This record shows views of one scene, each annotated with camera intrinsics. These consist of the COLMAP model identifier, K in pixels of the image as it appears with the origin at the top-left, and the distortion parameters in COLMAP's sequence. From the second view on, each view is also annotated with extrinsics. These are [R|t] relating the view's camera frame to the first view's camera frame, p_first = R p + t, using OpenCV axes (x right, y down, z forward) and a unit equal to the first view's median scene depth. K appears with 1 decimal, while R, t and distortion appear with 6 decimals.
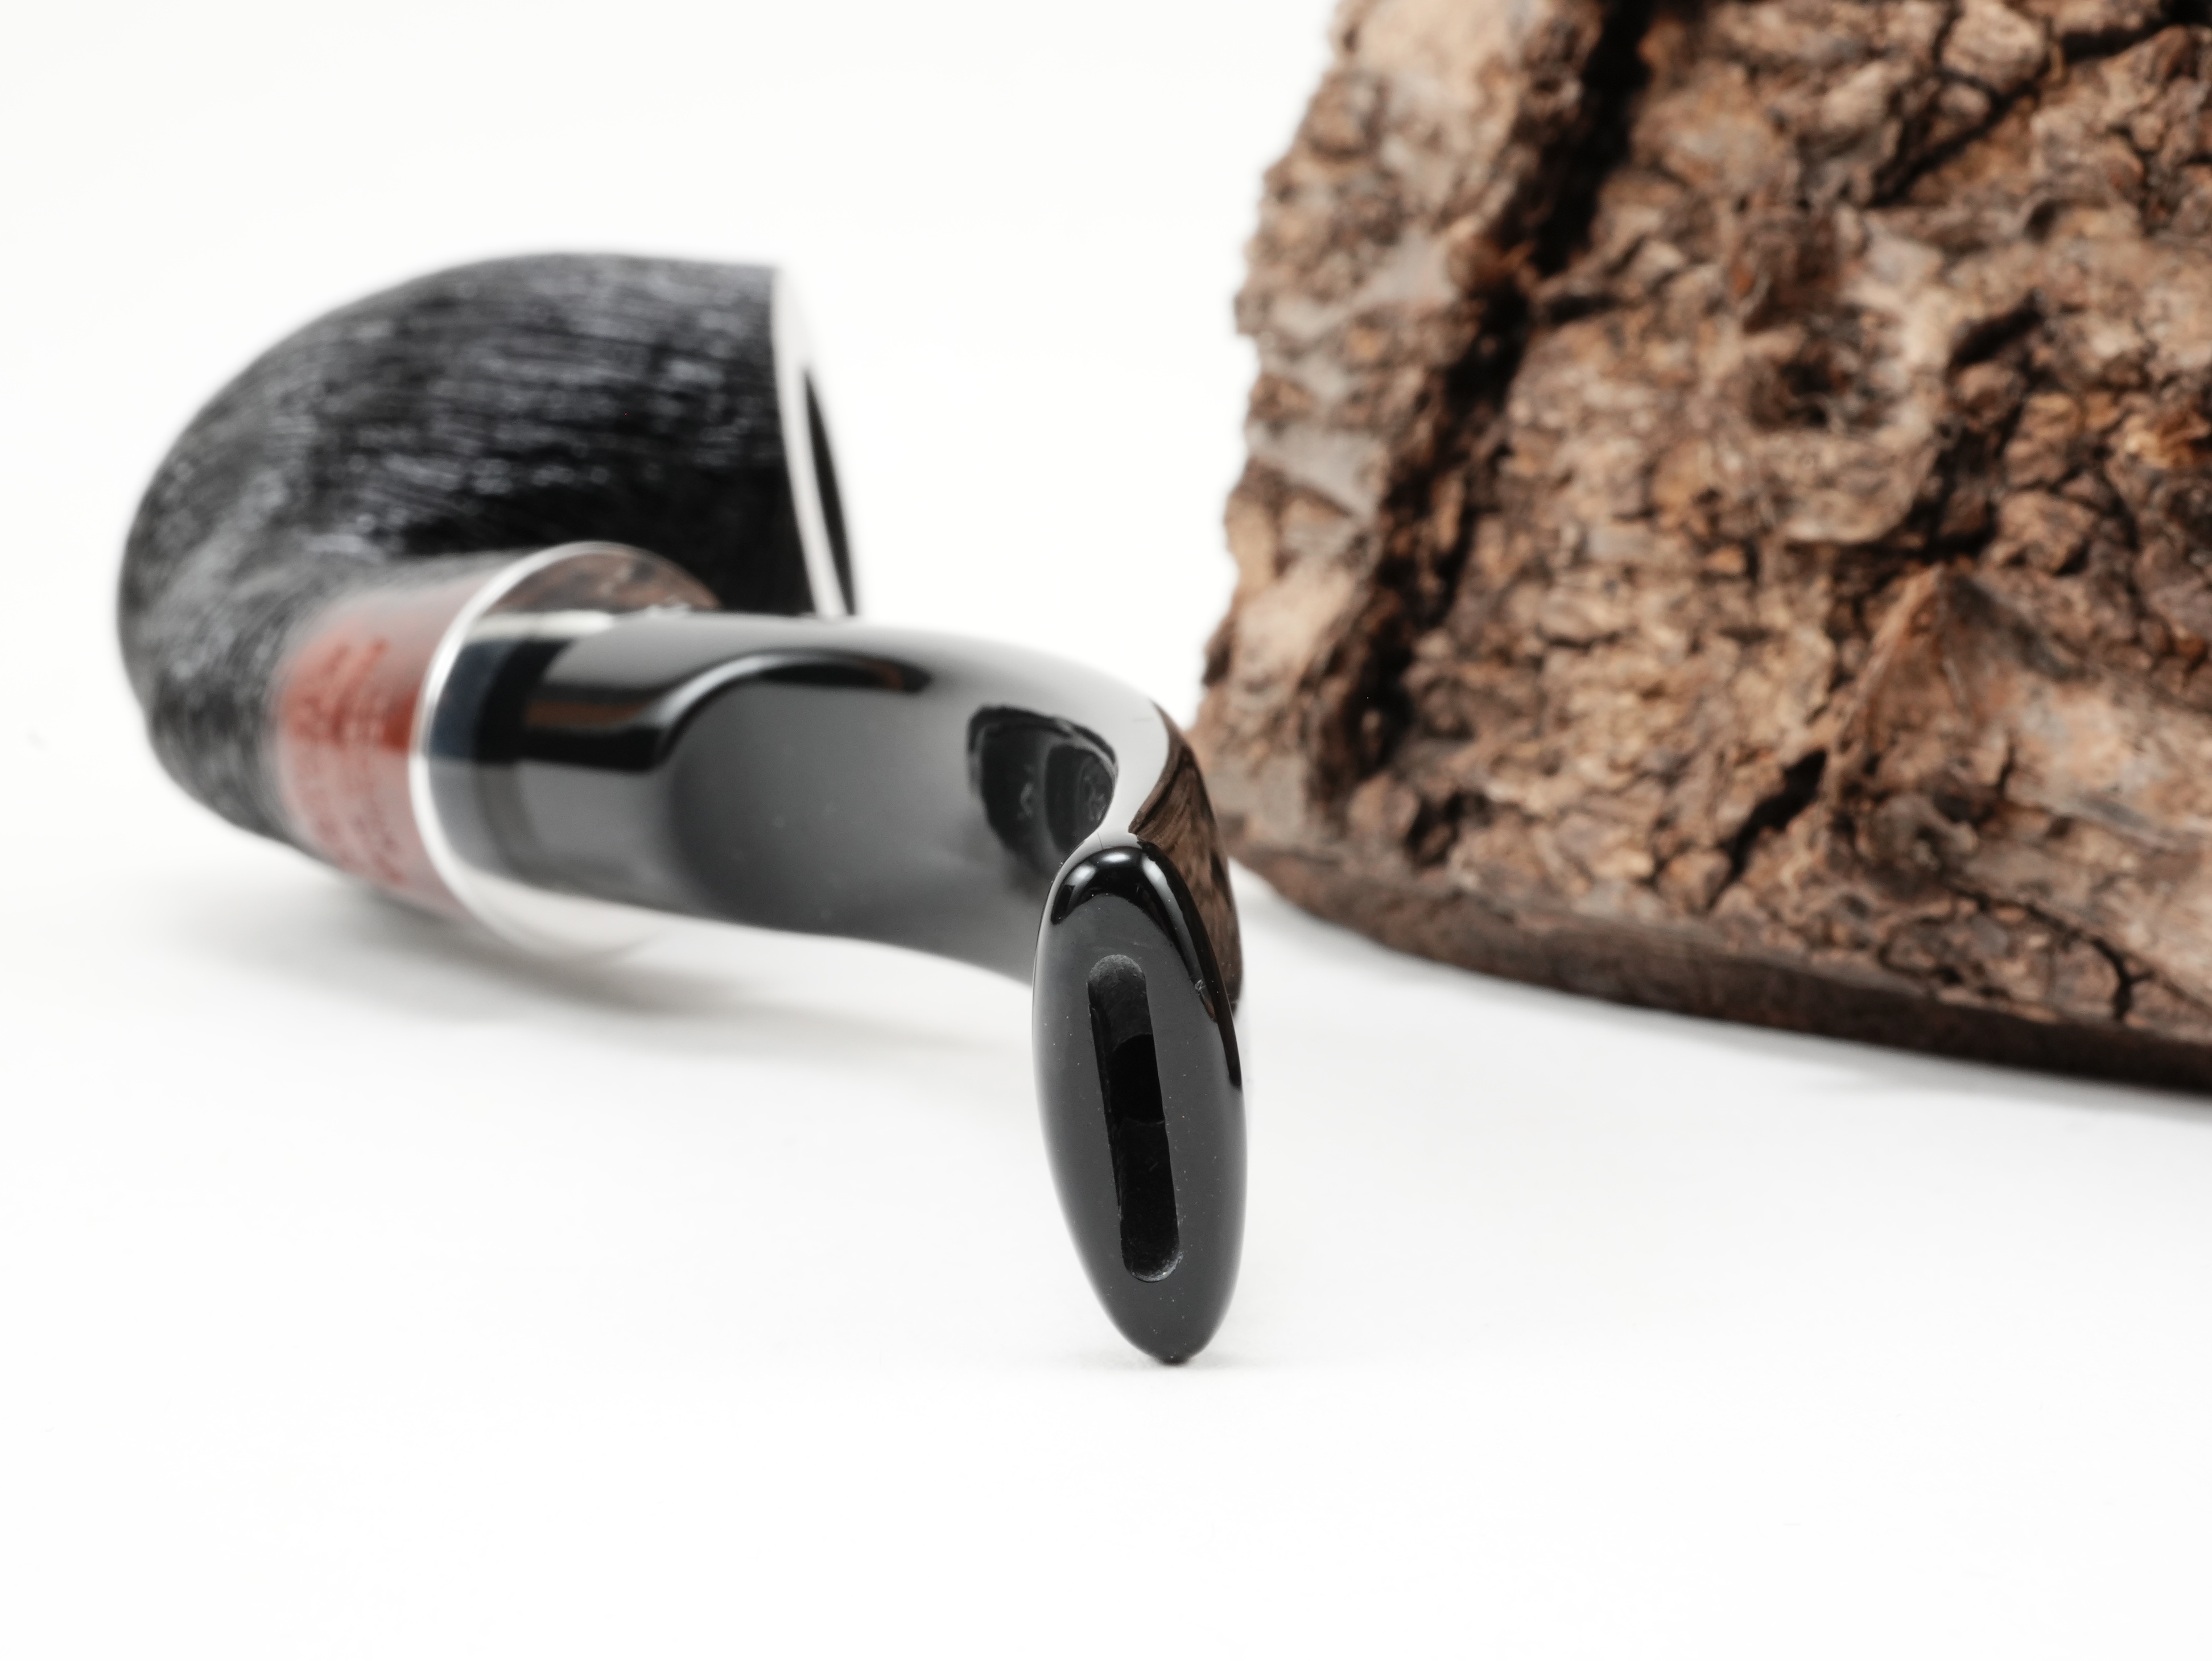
lens RADIAL K [[3125.1, 0, 1106.0], [0, 3125.1, 830.5], [0, 0, 1]] dist [-0.023418, 0.046181]
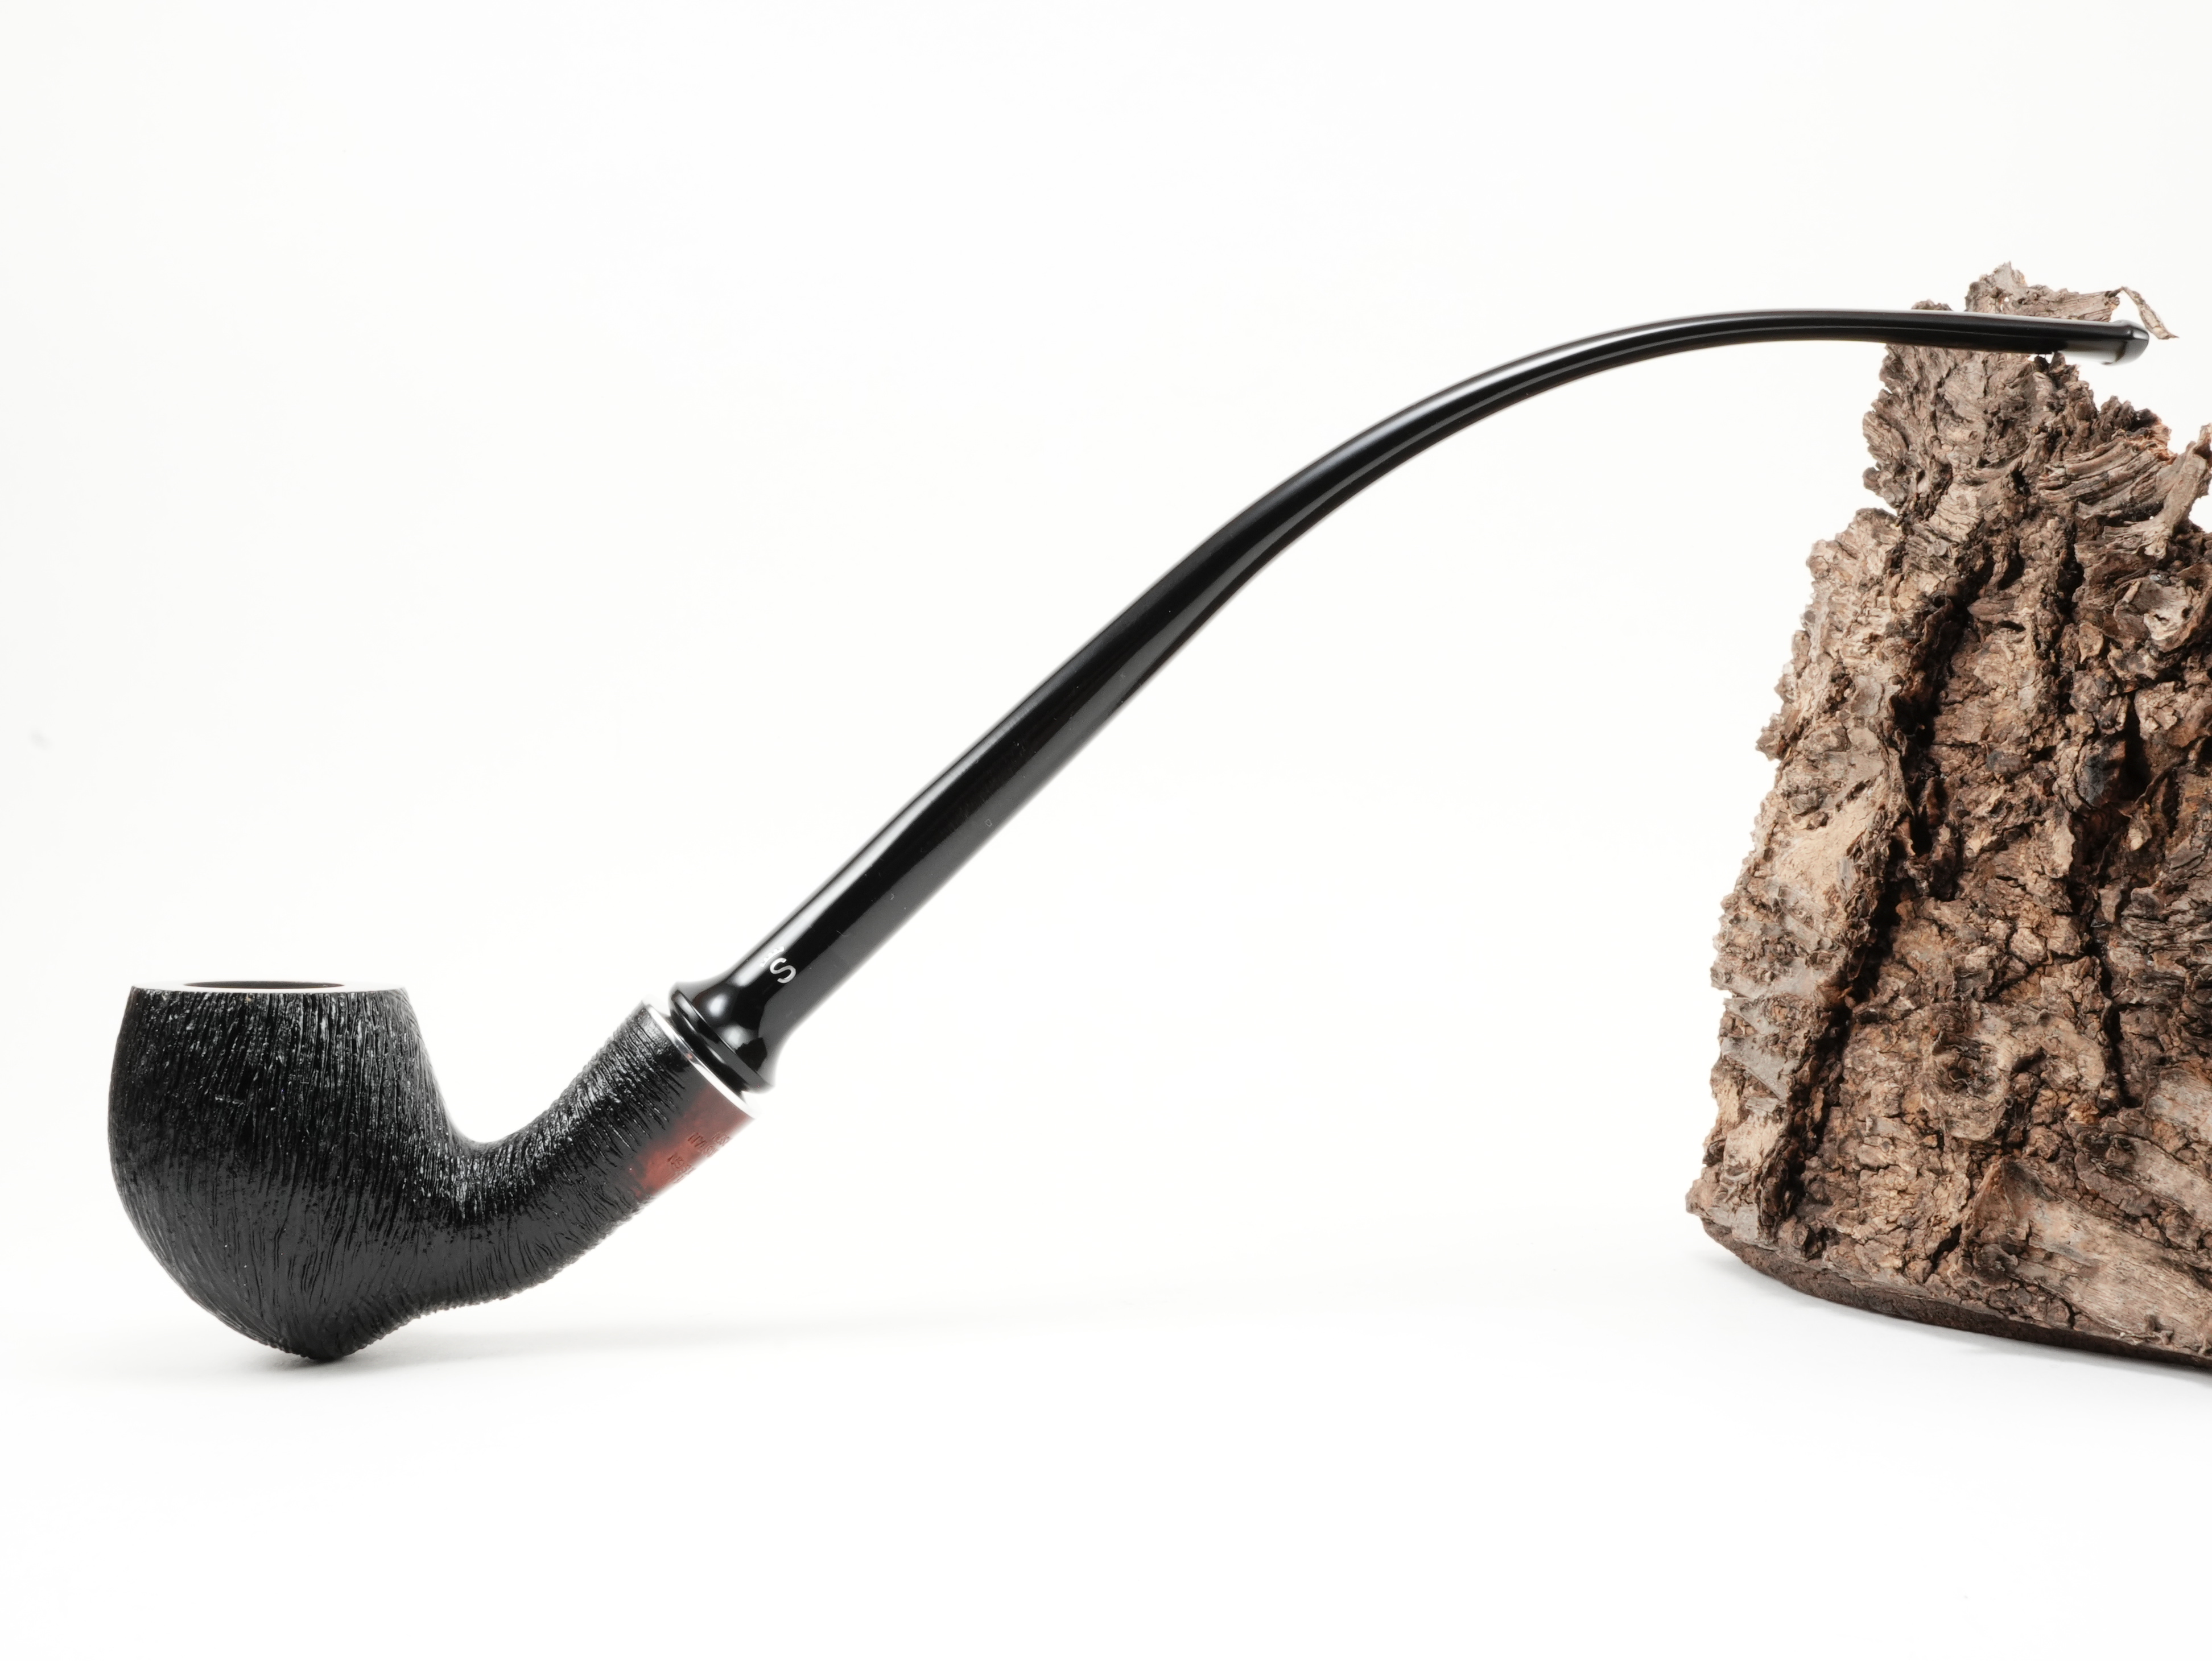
lens RADIAL K [[3125.1, 0, 1106.0], [0, 3125.1, 830.5], [0, 0, 1]] dist [-0.023418, 0.046181]
pose [[0.992726, -0.017188, -0.119159, -0.157471], [0.008082, 0.997038, -0.076482, -0.149112], [0.120121, 0.074963, 0.989925, -1.593226]]
